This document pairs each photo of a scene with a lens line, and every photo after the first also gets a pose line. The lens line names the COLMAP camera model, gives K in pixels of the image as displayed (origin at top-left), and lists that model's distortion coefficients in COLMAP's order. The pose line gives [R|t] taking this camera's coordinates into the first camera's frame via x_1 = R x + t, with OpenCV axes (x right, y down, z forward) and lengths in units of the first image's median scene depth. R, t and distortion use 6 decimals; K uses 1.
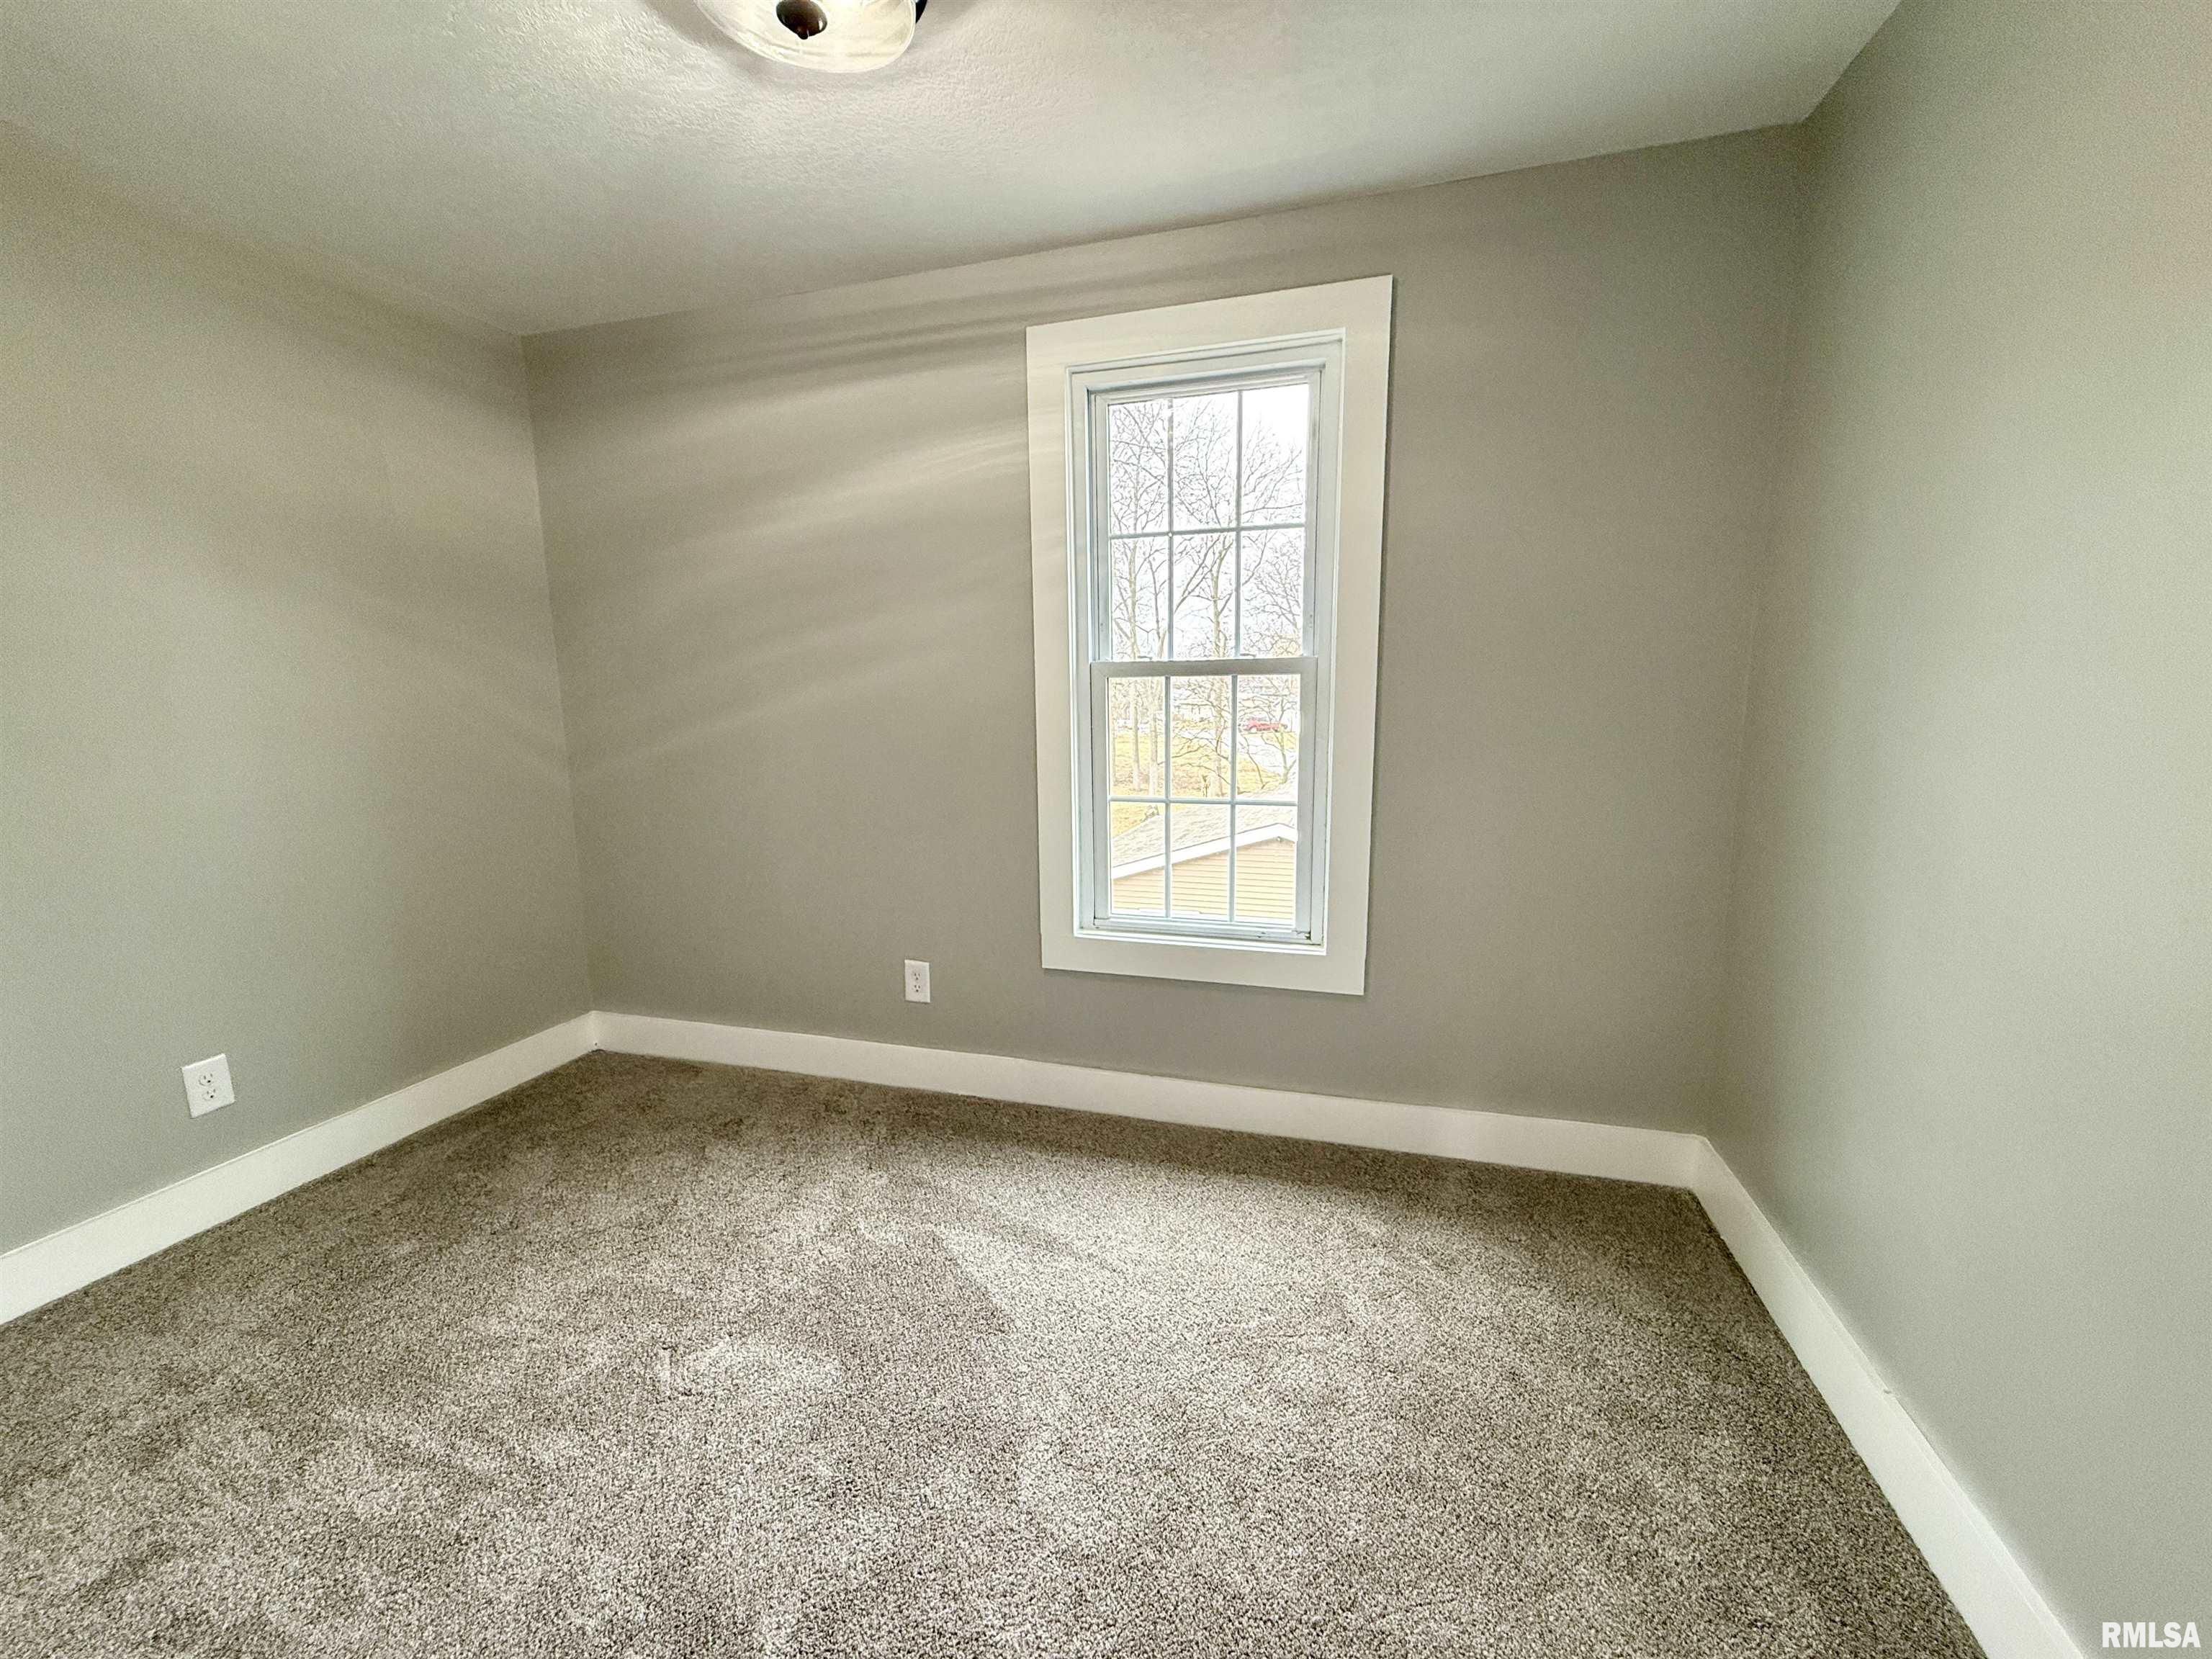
lens RADIAL K [[872.3, 0, 1106.0], [0, 872.3, 829.5], [0, 0, 1]] dist [0.000481, 0.000020]
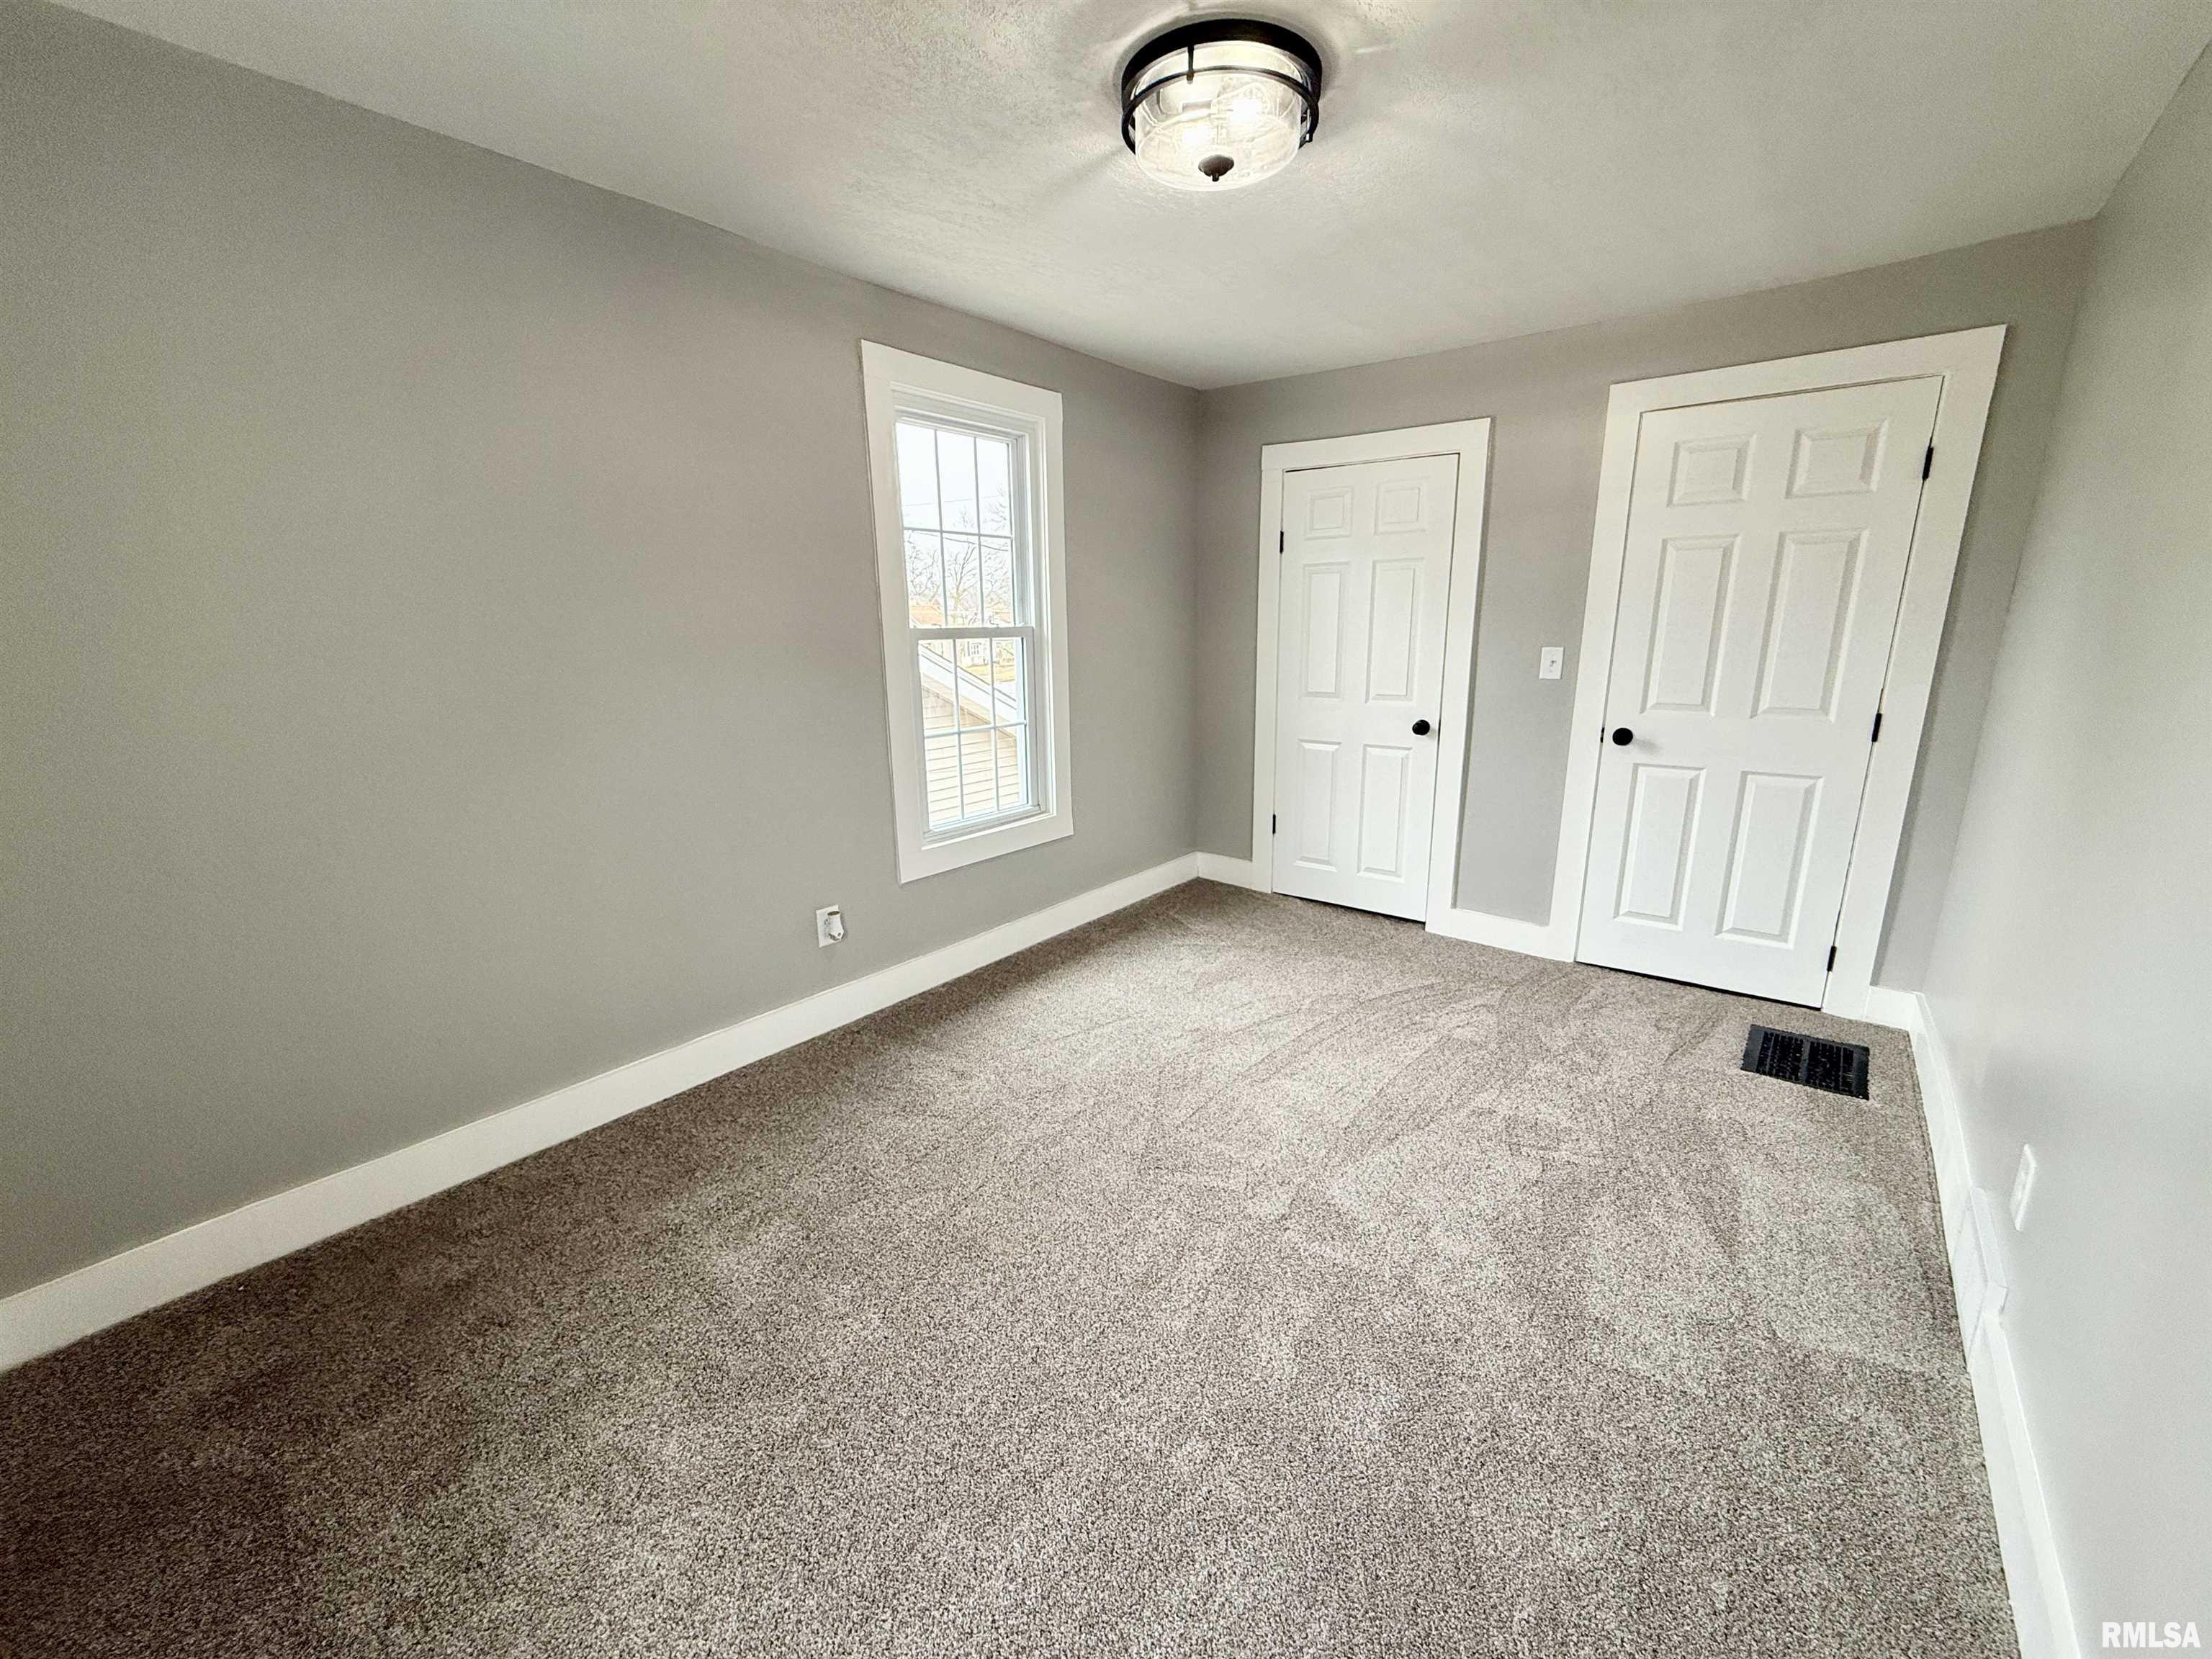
lens RADIAL K [[853.0, 0, 1106.0], [0, 853.0, 829.5], [0, 0, 1]] dist [0.005075, 0.000166]
pose [[0.374025, -0.195221, 0.906639, -1.116705], [0.167137, 0.975776, 0.141157, -0.035215], [-0.912234, 0.098737, 0.397594, 0.296201]]
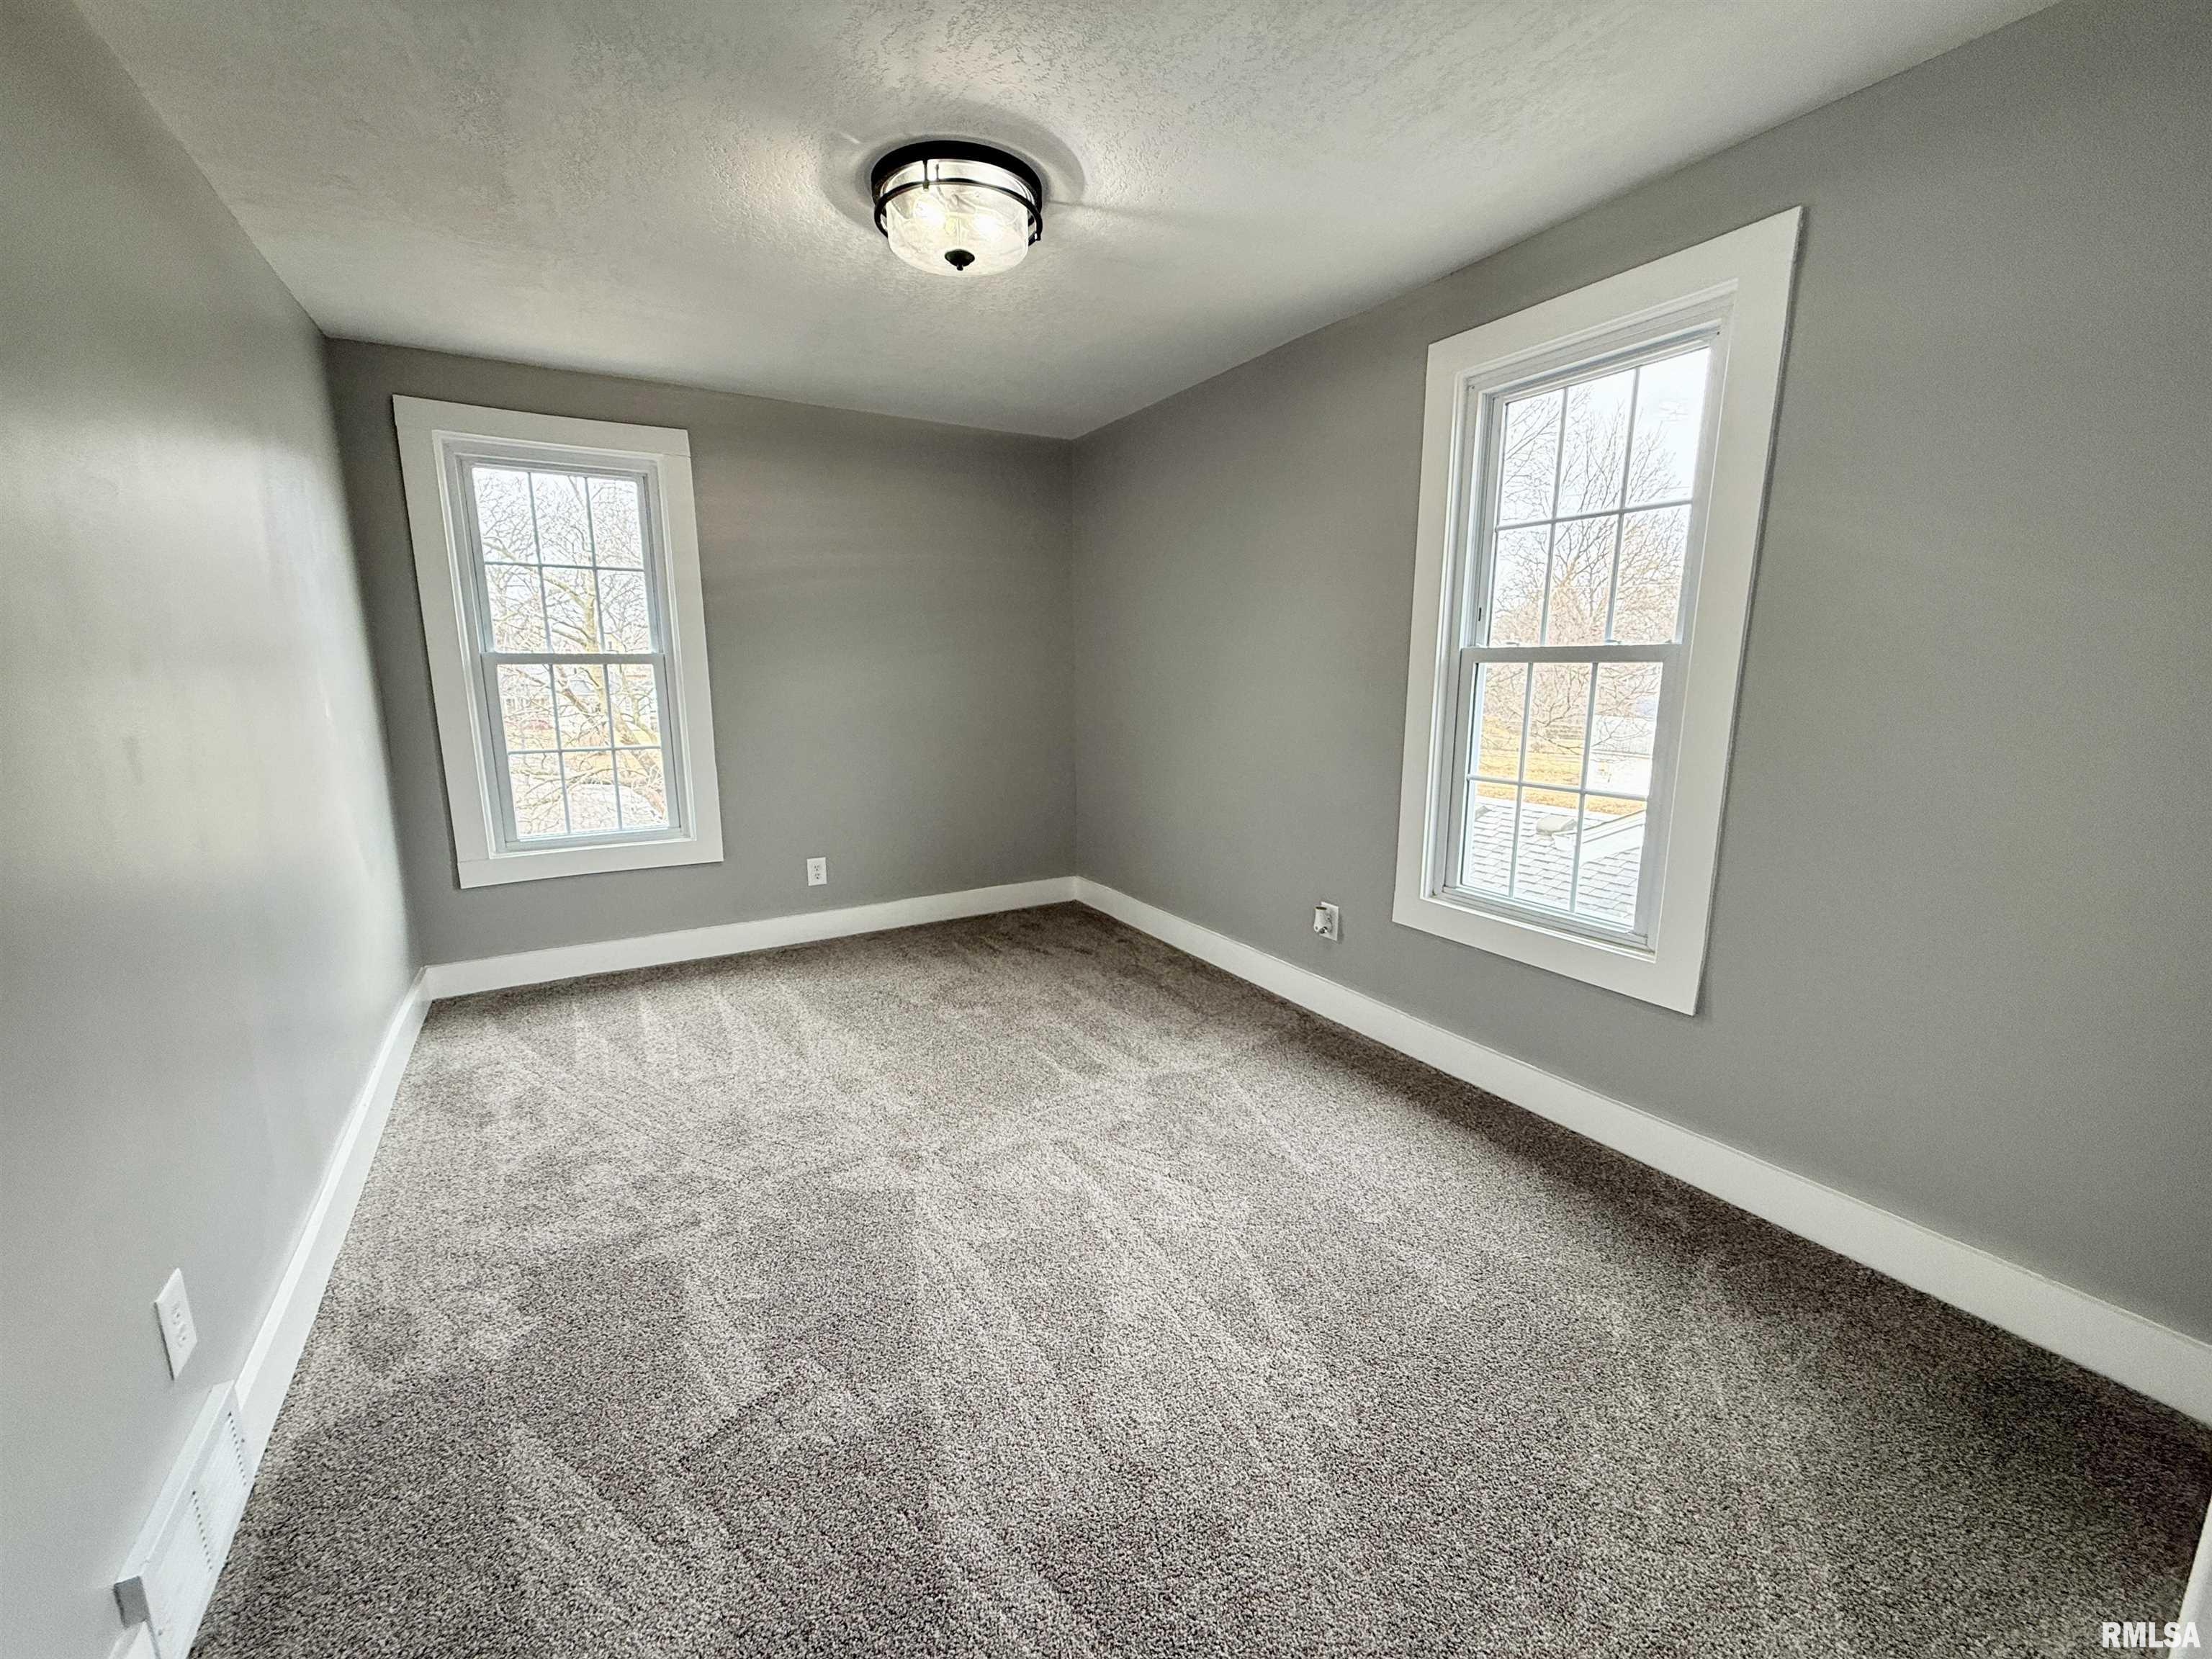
lens RADIAL K [[892.5, 0, 1121.2], [0, 892.5, 839.2], [0, 0, 1]] dist [0.029397, 0.000139]
pose [[0.763392, 0.148349, -0.628669, 0.403708], [-0.129912, 0.988644, 0.075542, 0.013282], [0.632736, 0.024003, 0.773995, -0.121741]]
